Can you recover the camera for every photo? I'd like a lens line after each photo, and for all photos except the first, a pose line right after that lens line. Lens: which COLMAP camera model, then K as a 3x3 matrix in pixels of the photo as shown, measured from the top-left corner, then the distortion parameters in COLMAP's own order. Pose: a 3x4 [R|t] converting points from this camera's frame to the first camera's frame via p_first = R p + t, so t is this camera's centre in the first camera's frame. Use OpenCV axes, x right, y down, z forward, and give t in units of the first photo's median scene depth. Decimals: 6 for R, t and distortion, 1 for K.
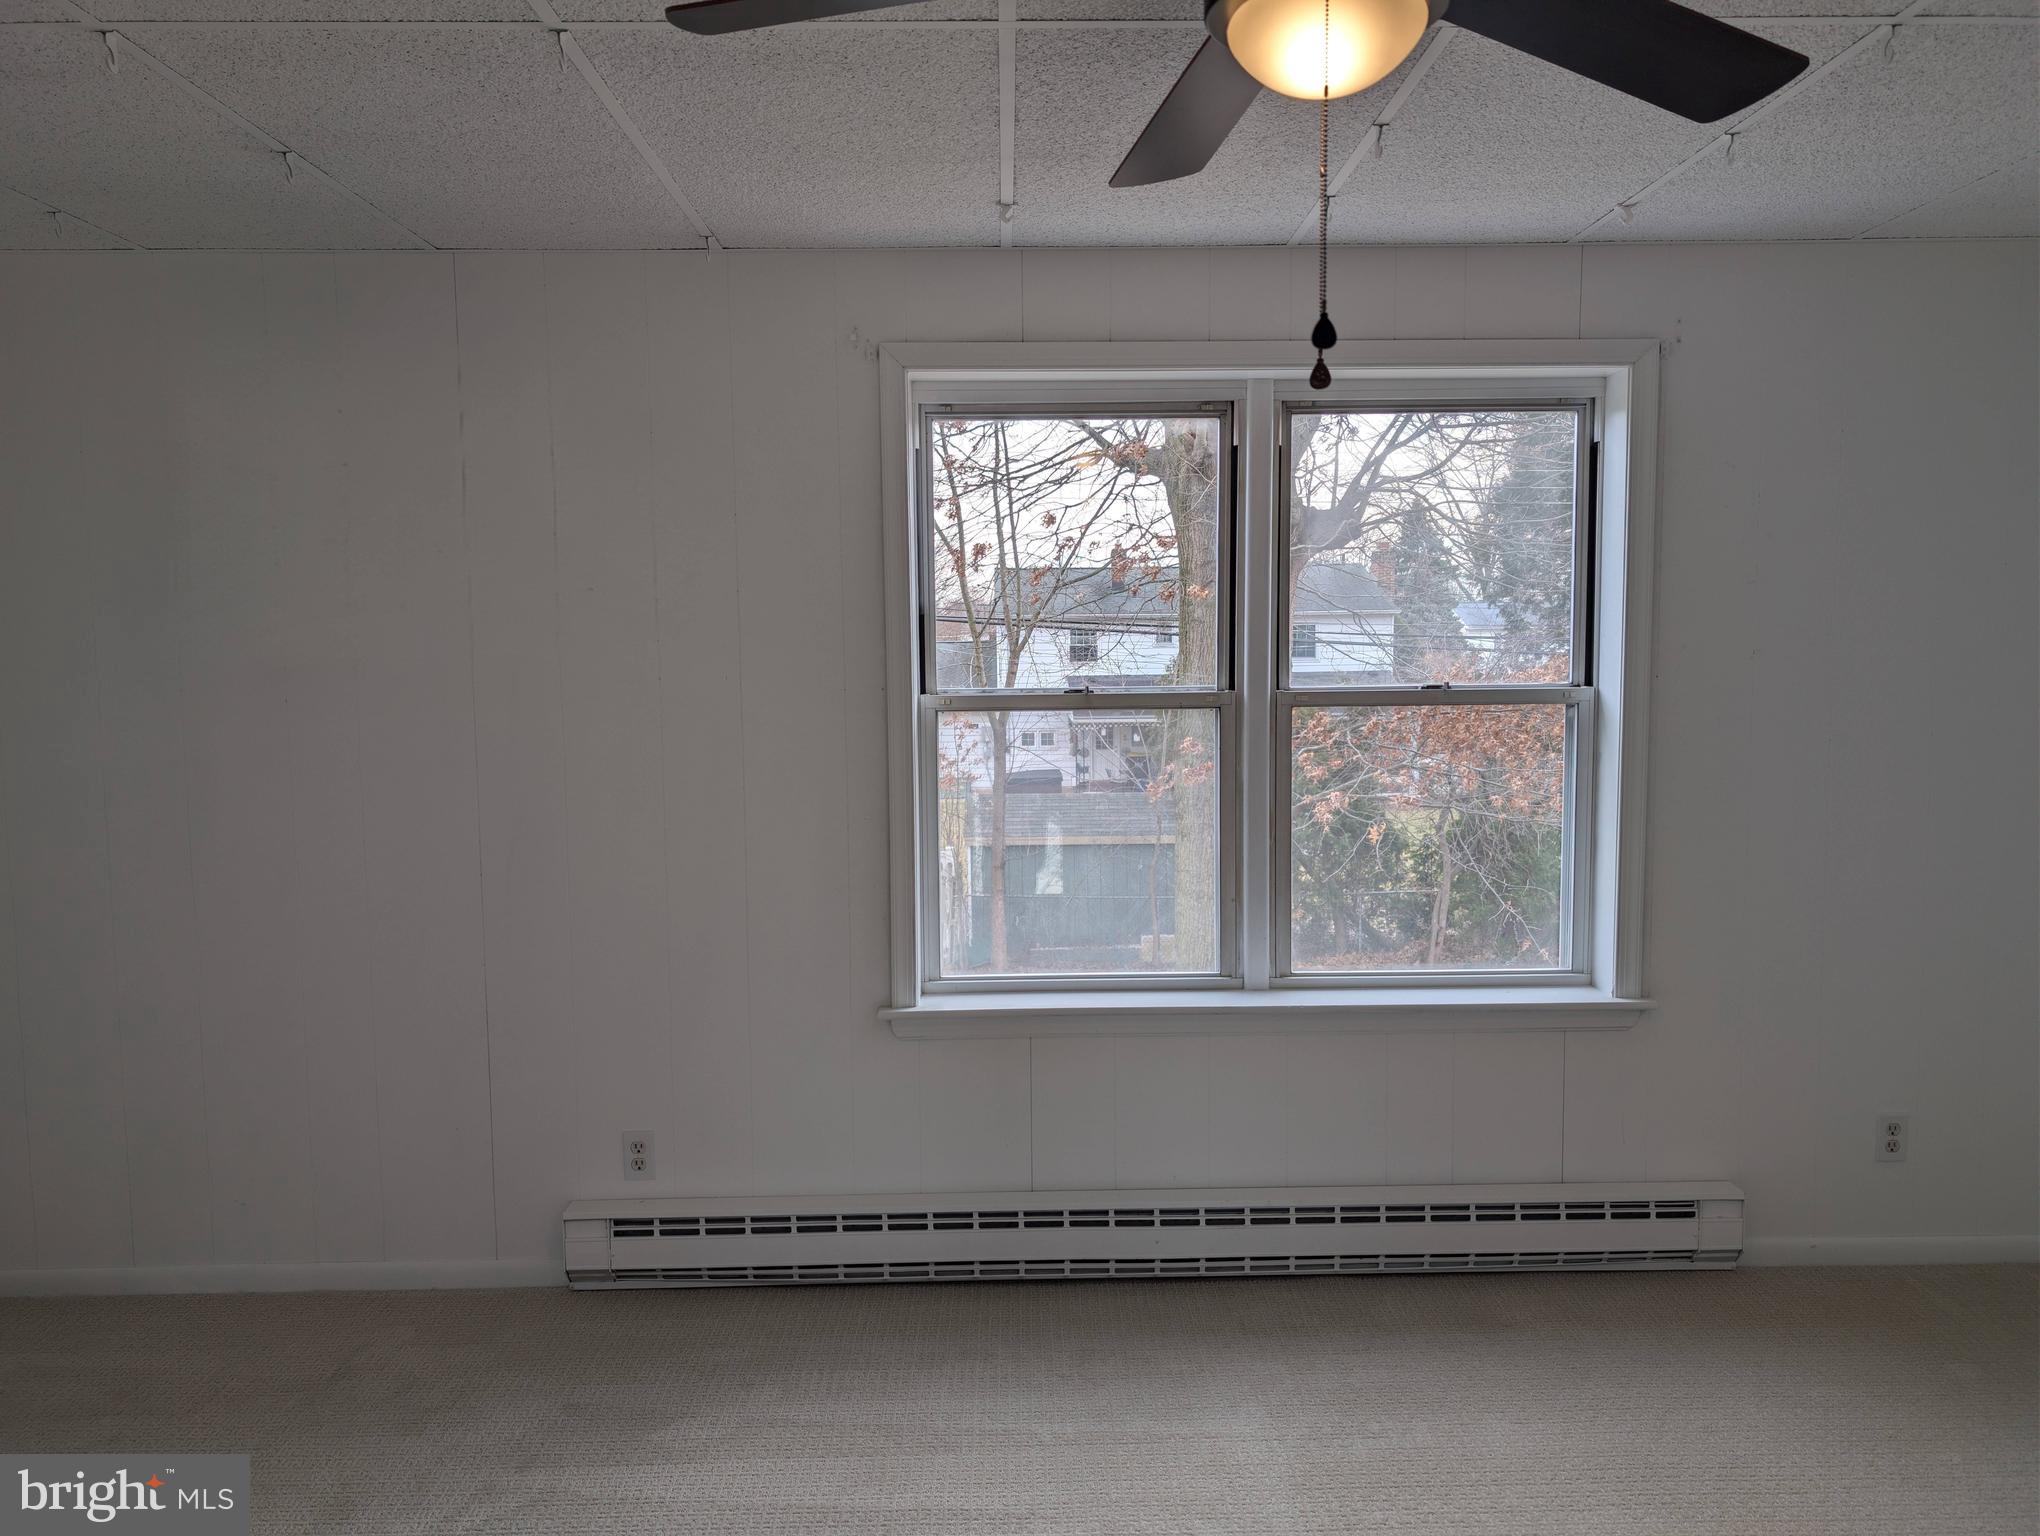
lens RADIAL K [[1481.7, 0, 1019.6], [0, 1481.7, 766.3], [0, 0, 1]] dist [0.020171, -0.011226]
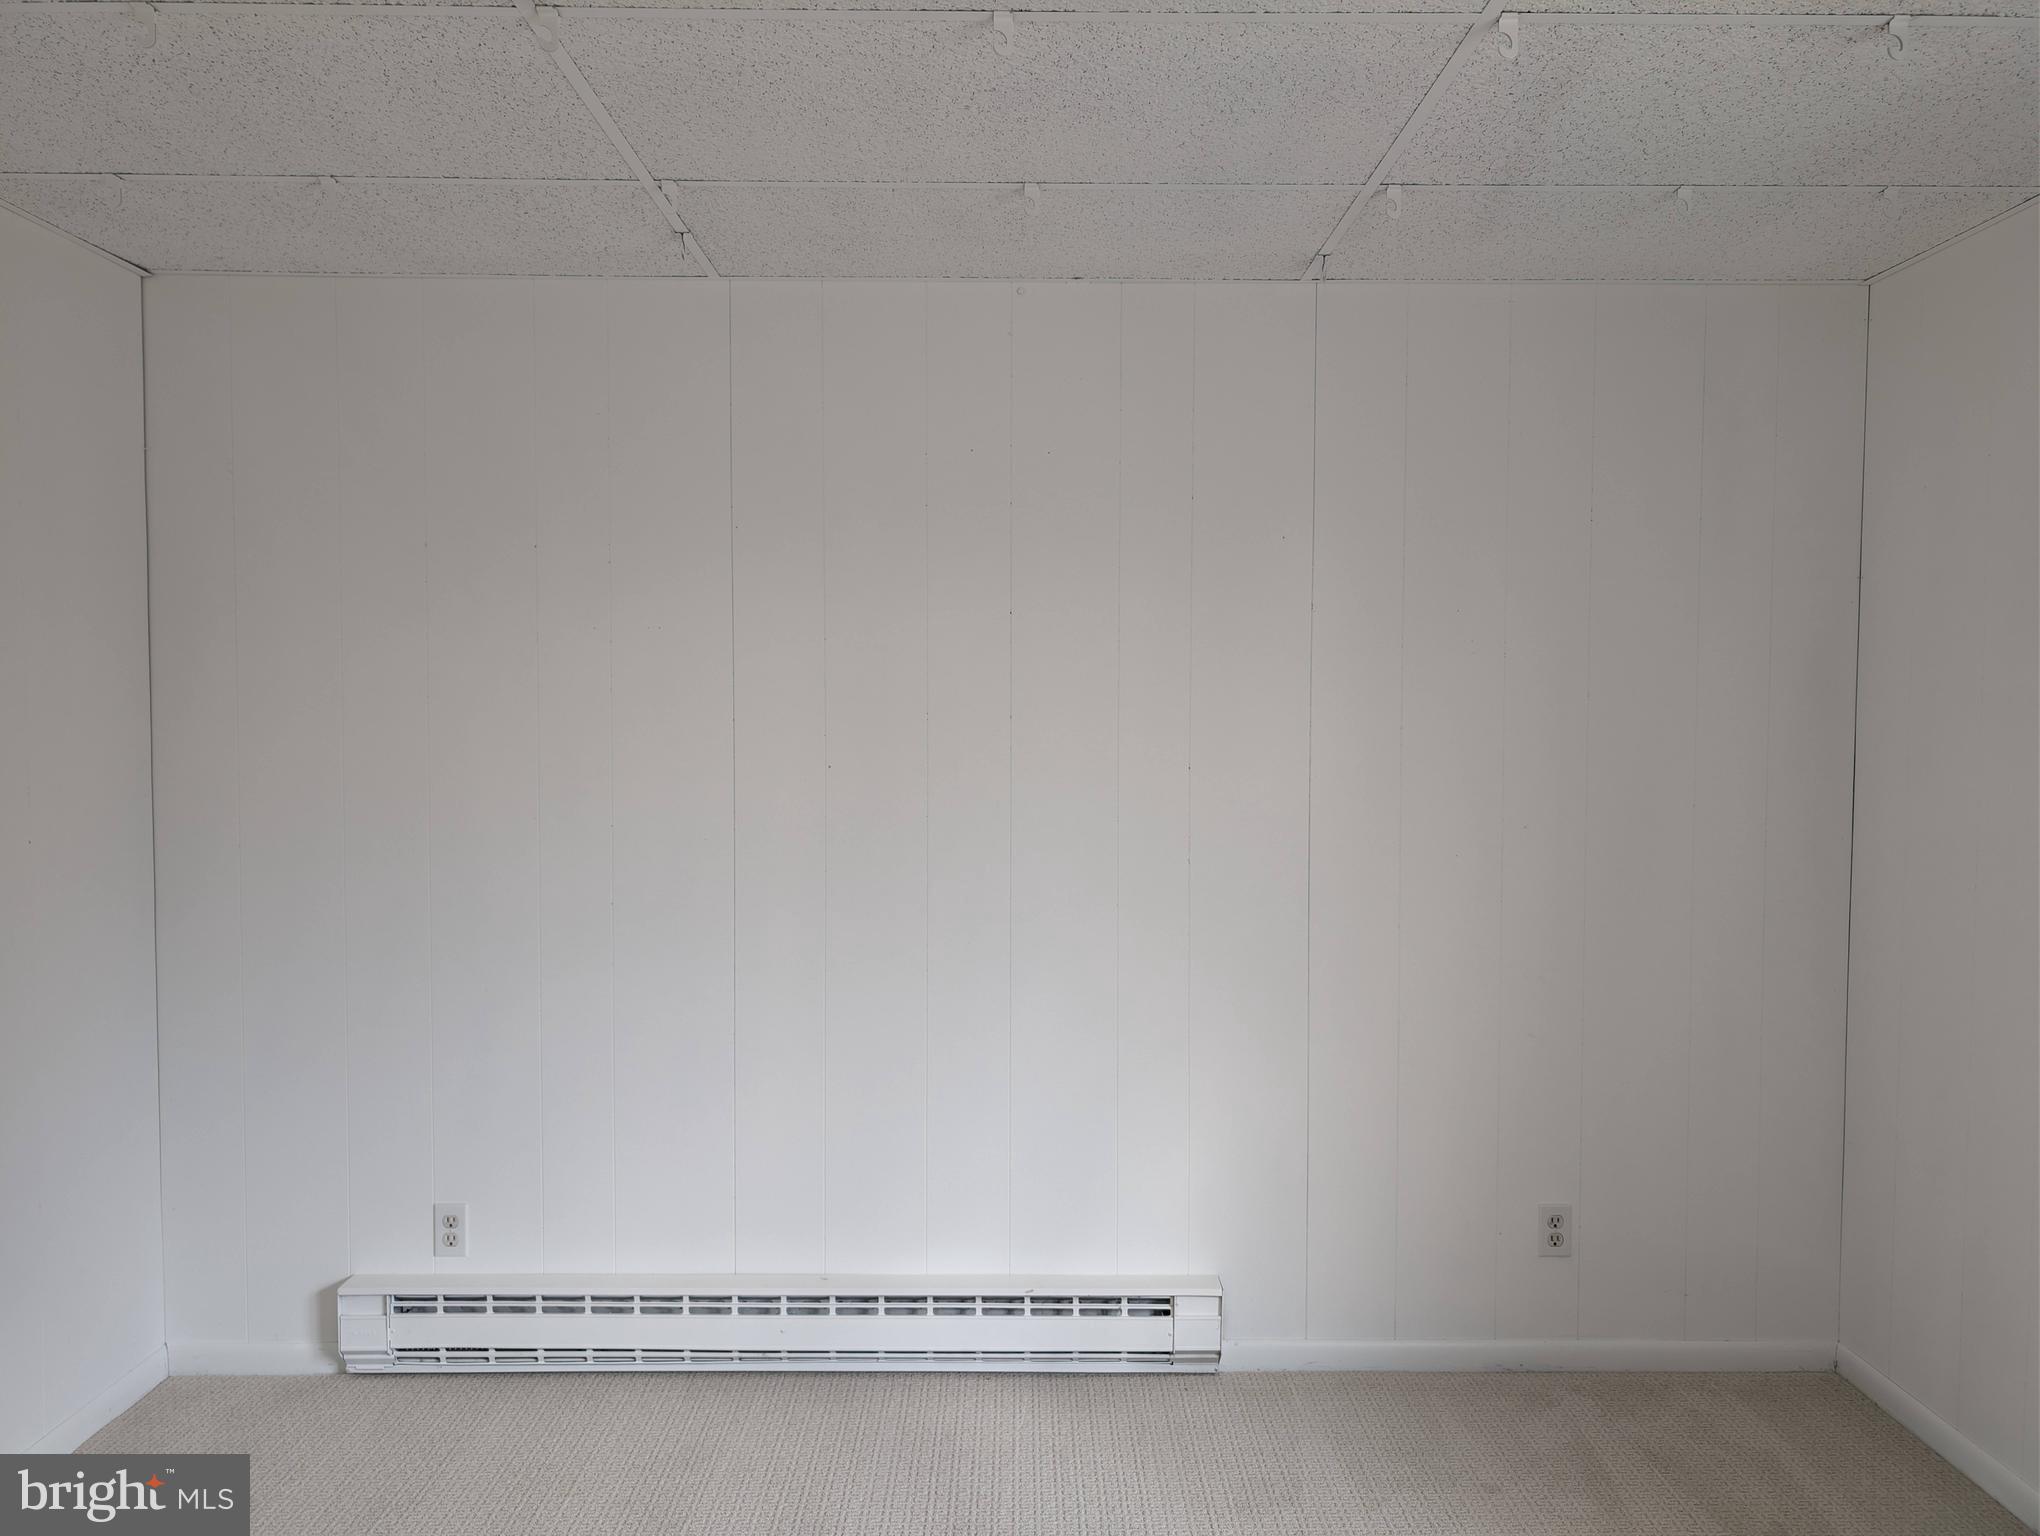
lens RADIAL K [[1481.7, 0, 1022.1], [0, 1481.7, 764.4], [0, 0, 1]] dist [0.020171, -0.011226]
pose [[0.996829, -0.007680, -0.079204, 0.434468], [0.003577, 0.998650, -0.051821, 0.012665], [0.079496, 0.051373, 0.995511, 0.067321]]
